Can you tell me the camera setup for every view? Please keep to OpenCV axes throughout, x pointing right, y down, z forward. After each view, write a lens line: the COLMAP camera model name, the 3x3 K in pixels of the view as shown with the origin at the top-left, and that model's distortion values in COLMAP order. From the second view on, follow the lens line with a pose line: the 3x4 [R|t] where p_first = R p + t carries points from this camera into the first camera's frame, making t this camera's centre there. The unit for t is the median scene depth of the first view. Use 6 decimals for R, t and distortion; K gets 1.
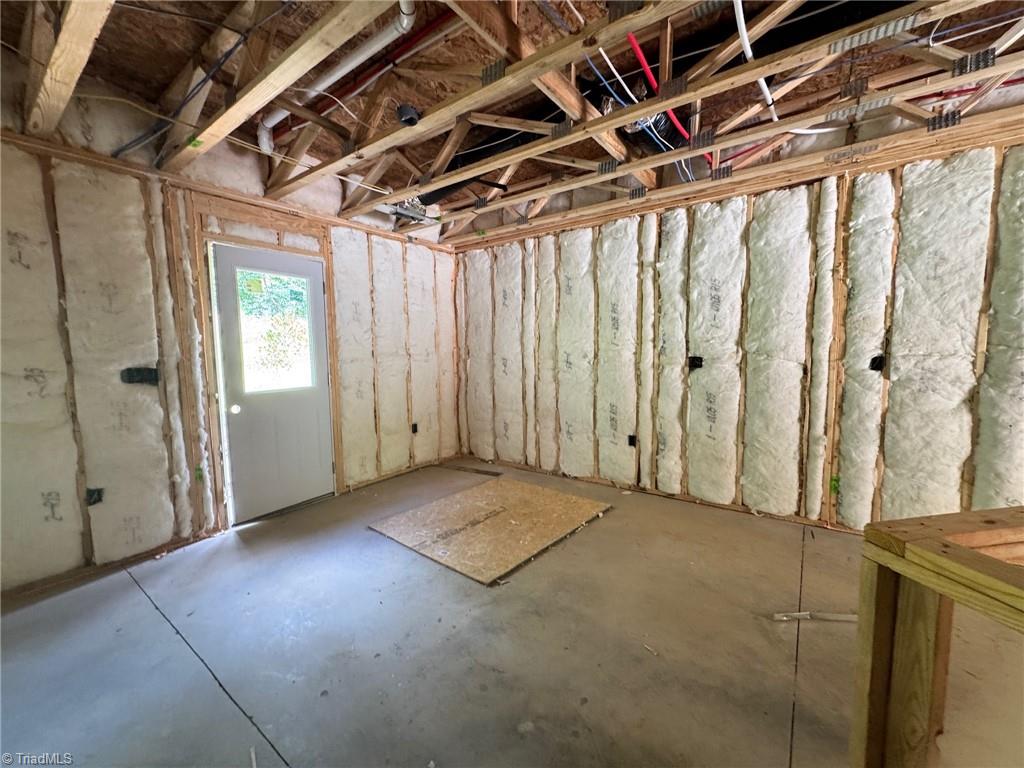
lens RADIAL K [[411.4, 0, 510.5], [0, 411.4, 388.2], [0, 0, 1]] dist [-0.003708, 0.000609]
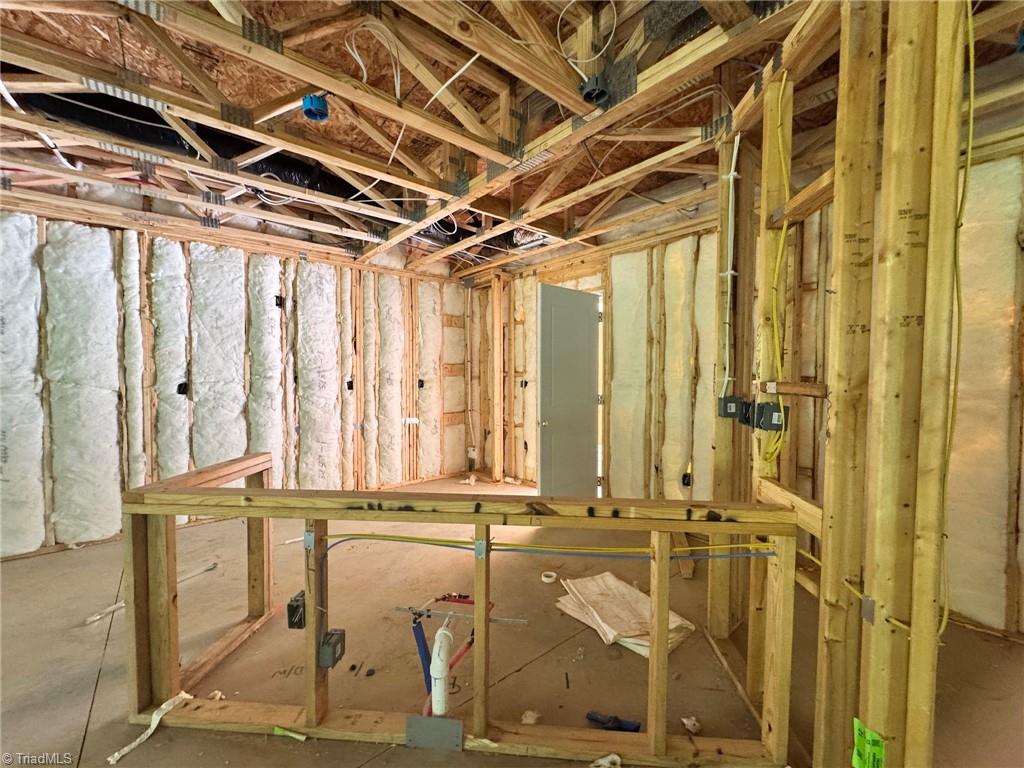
lens RADIAL K [[411.4, 0, 513.1], [0, 411.4, 382.7], [0, 0, 1]] dist [-0.003708, 0.000609]
pose [[0.237339, -0.011983, 0.971353, -0.098574], [0.088315, 0.996049, -0.009291, 0.022782], [-0.967404, 0.087990, 0.237460, -0.288382]]
